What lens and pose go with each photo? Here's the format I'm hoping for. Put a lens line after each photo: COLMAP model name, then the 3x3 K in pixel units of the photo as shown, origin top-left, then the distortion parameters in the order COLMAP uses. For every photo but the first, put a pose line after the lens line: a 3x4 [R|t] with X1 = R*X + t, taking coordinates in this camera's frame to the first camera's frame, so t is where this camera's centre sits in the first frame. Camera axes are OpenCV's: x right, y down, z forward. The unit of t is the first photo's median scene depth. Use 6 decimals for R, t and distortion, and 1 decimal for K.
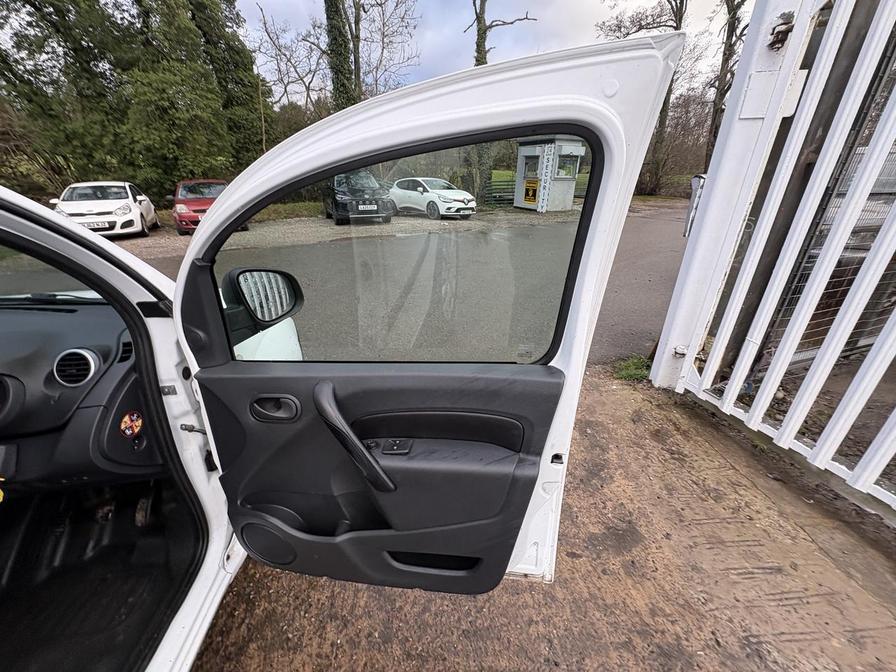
lens RADIAL K [[356.2, 0, 445.1], [0, 356.2, 337.3], [0, 0, 1]] dist [-0.000065, -0.000179]
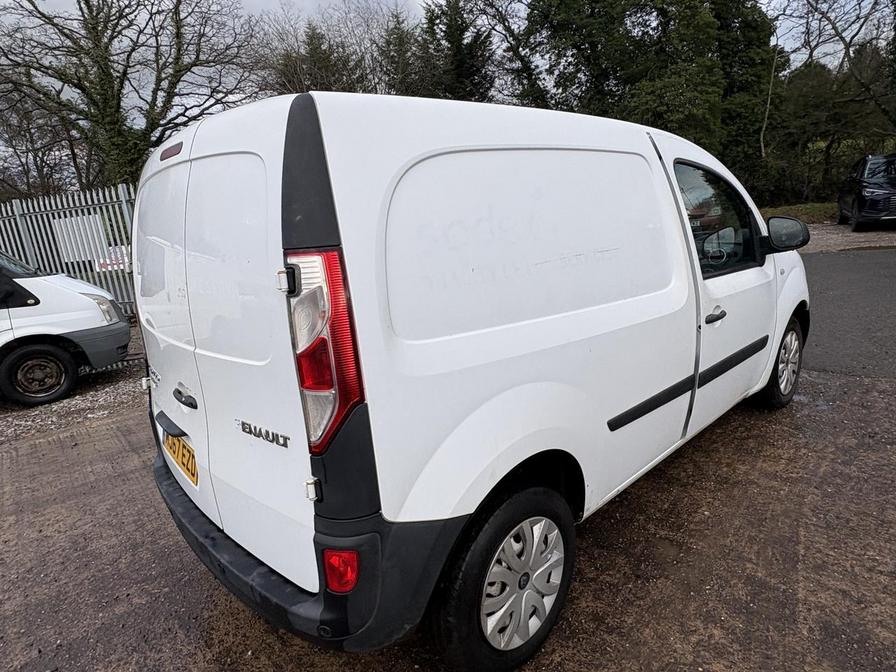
lens RADIAL K [[537.3, 0, 452.1], [0, 537.3, 336.5], [0, 0, 1]] dist [-0.000108, 0.002518]
pose [[0.612212, 0.138286, -0.778507, 0.046671], [-0.242212, 0.970053, -0.018163, 0.073407], [0.752682, 0.199683, 0.627373, -0.162870]]
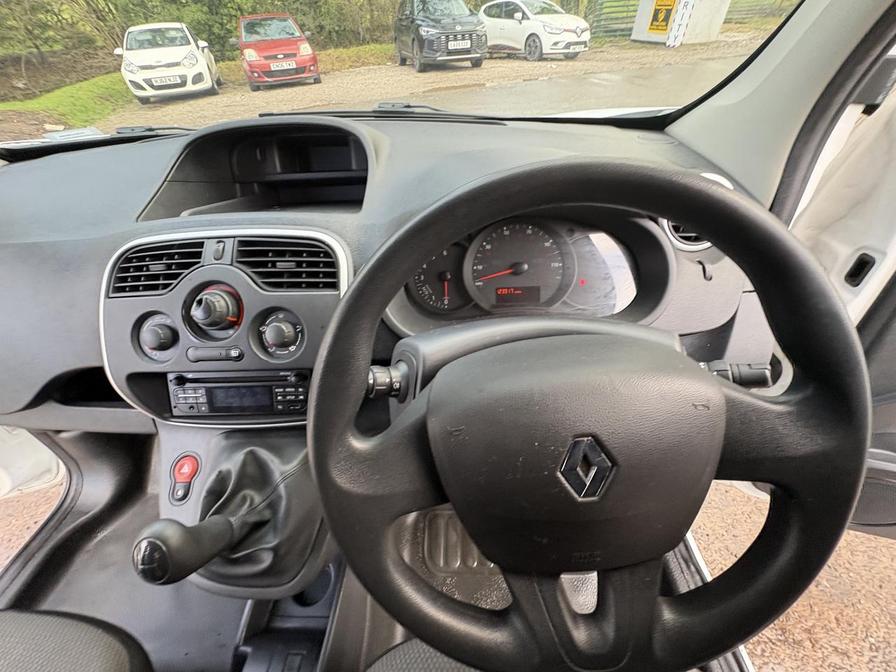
lens RADIAL K [[356.2, 0, 441.8], [0, 356.2, 336.6], [0, 0, 1]] dist [-0.000065, -0.000179]
pose [[0.990697, 0.054106, -0.124866, -0.099397], [-0.012327, 0.949470, 0.313617, 0.005683], [0.135526, -0.309160, 0.941304, 0.032834]]
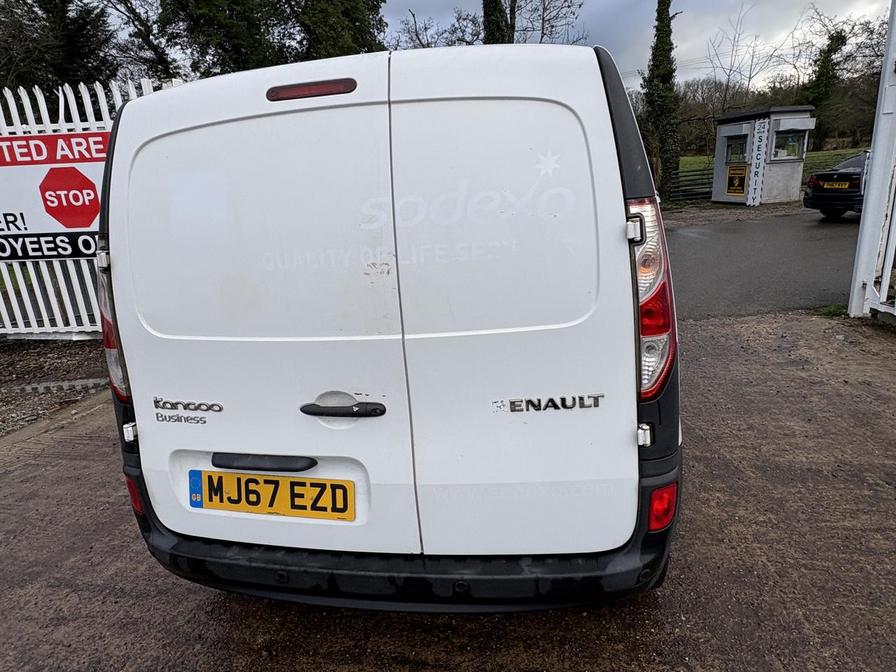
lens RADIAL K [[537.3, 0, 448.3], [0, 537.3, 333.1], [0, 0, 1]] dist [-0.000108, 0.002518]
pose [[0.964457, 0.005377, -0.264185, -0.050492], [-0.042416, 0.989979, -0.134697, 0.100912], [0.260814, 0.141115, 0.955020, -0.222974]]
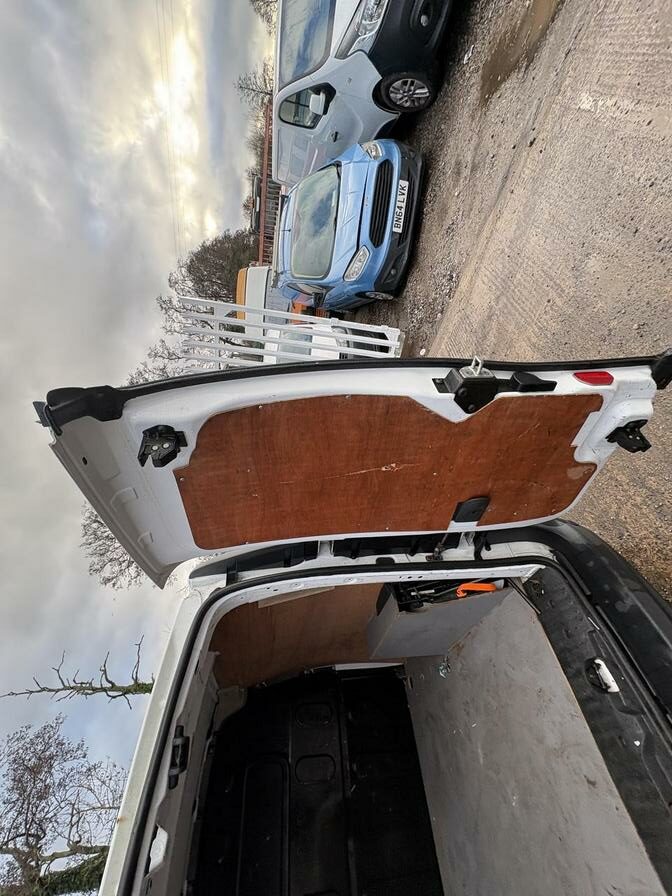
lens RADIAL K [[356.2, 0, 330.1], [0, 356.2, 451.0], [0, 0, 1]] dist [-0.000065, -0.000179]
pose [[-0.046095, -0.766560, 0.640516, -0.084784], [0.968257, -0.191977, -0.160073, 0.087405], [0.245670, 0.612806, 0.751076, -0.207067]]
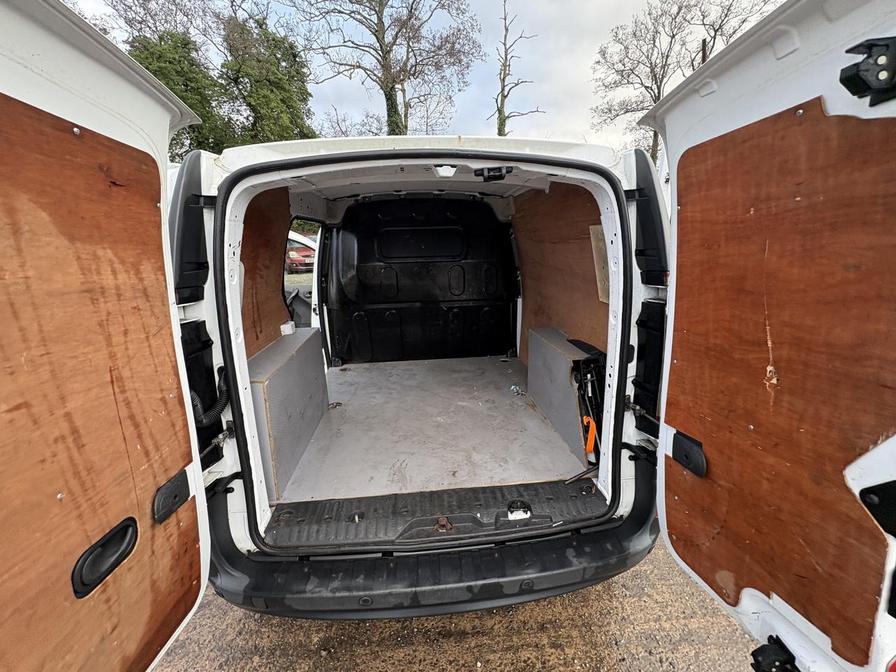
lens RADIAL K [[356.2, 0, 451.6], [0, 356.2, 332.0], [0, 0, 1]] dist [-0.000065, -0.000179]
pose [[0.999882, -0.013210, -0.007861, -0.092230], [0.012034, 0.990852, -0.134415, 0.087062], [0.009564, 0.134305, 0.990894, -0.207719]]
